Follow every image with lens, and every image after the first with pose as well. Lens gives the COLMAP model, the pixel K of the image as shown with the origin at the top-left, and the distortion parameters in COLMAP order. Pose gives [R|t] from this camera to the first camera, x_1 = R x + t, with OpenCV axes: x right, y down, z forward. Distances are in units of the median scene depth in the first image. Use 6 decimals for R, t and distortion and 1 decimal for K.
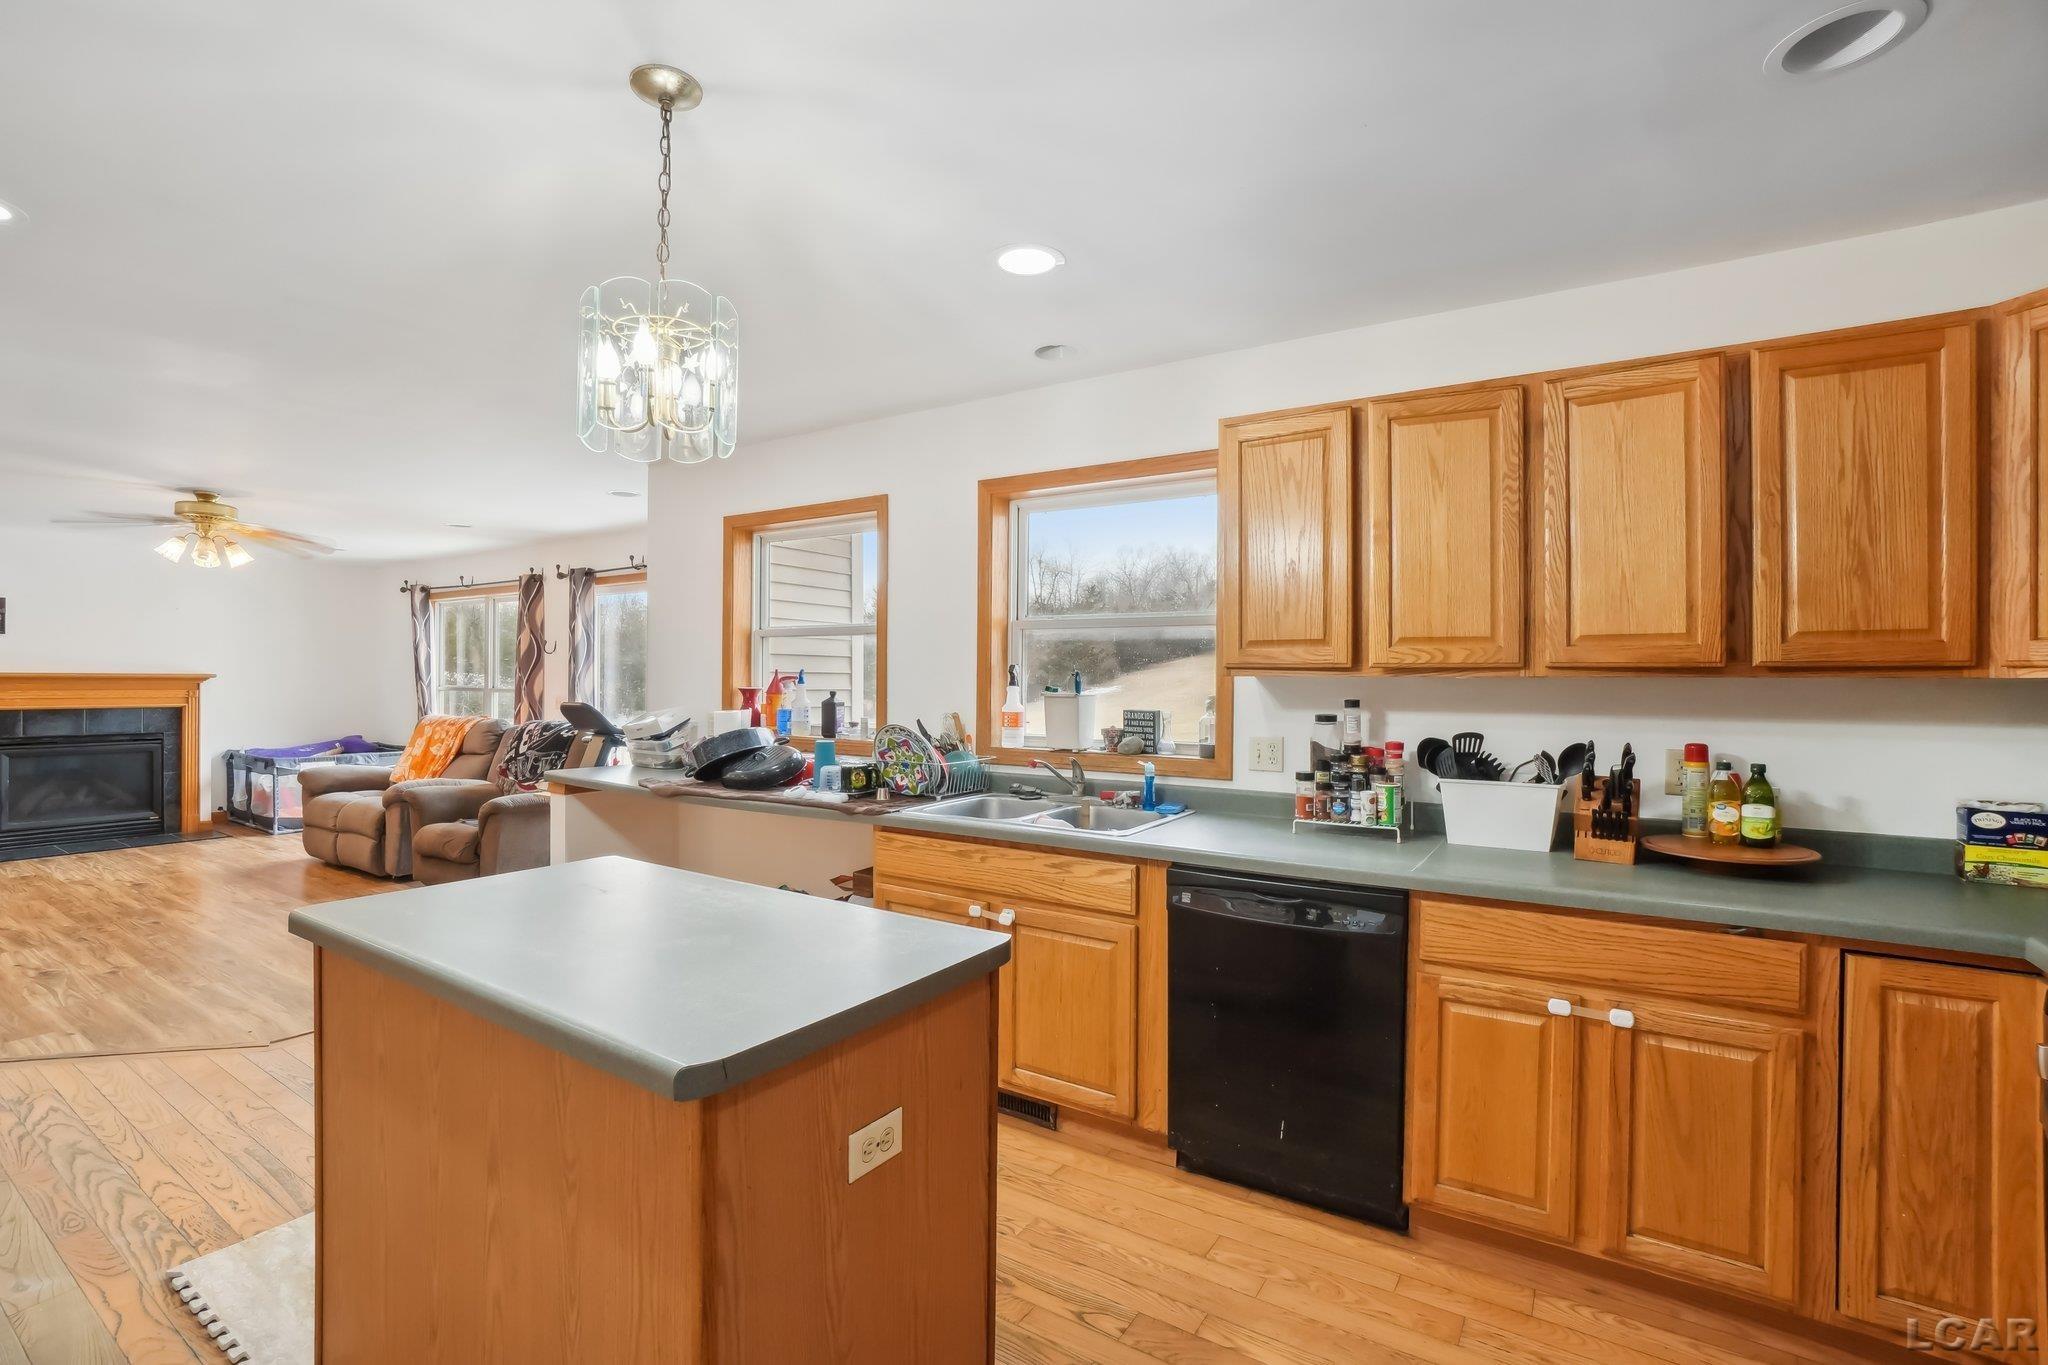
lens RADIAL K [[929.7, 0, 1024.0], [0, 929.7, 682.5], [0, 0, 1]] dist [-0.031910, 0.000698]
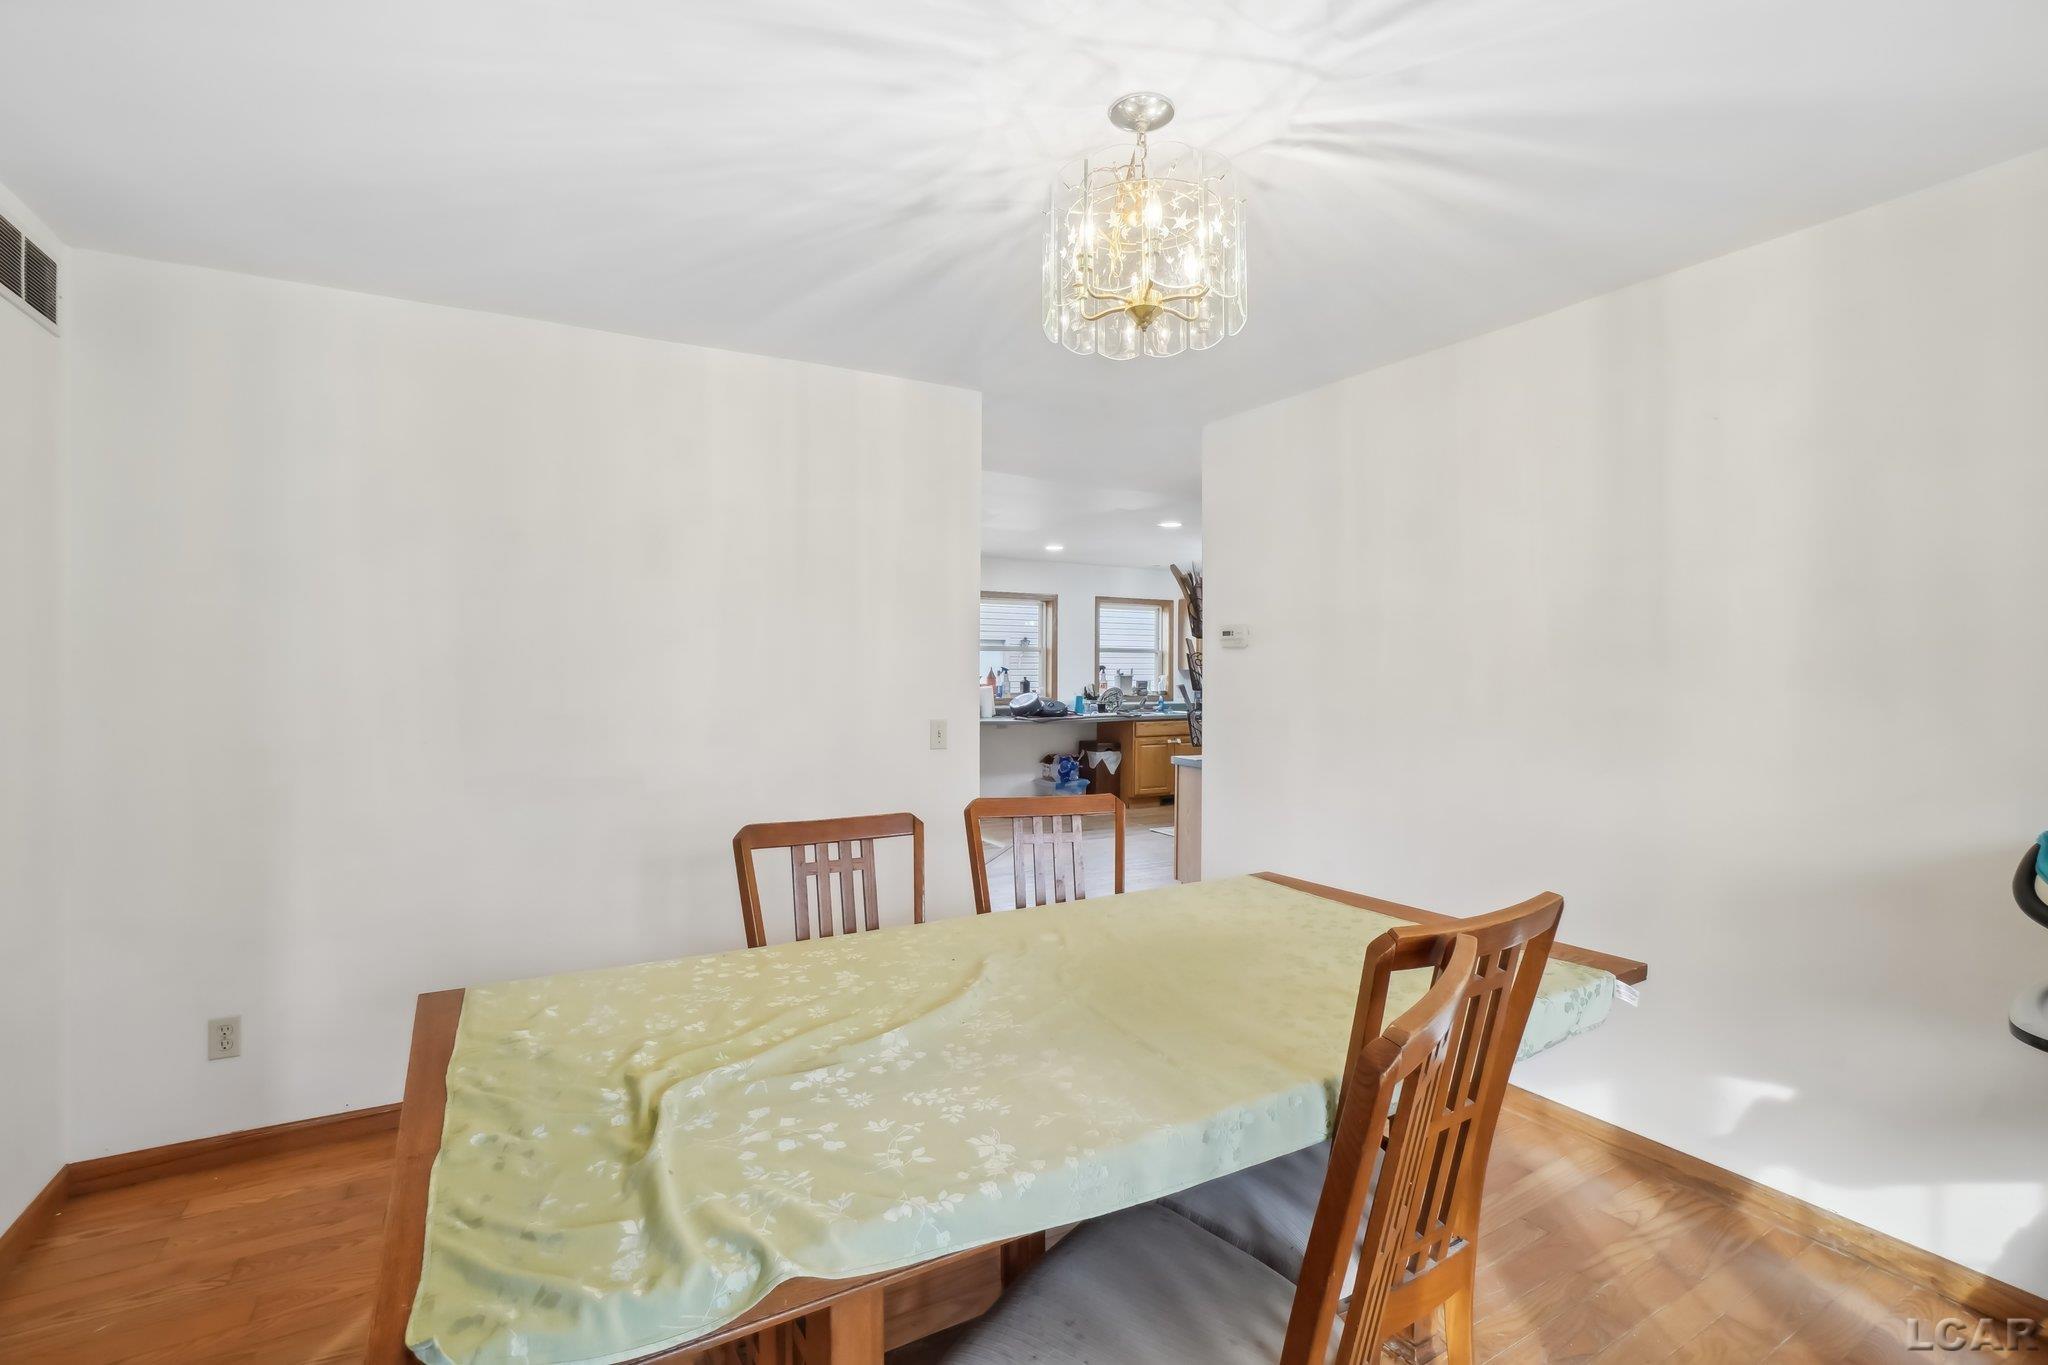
lens RADIAL K [[929.7, 0, 1024.0], [0, 929.7, 682.5], [0, 0, 1]] dist [-0.031910, 0.000698]
pose [[0.447651, -0.016224, 0.894061, -3.135662], [0.005232, 0.999866, 0.015524, -0.016151], [-0.894193, -0.002272, 0.447676, -0.013379]]
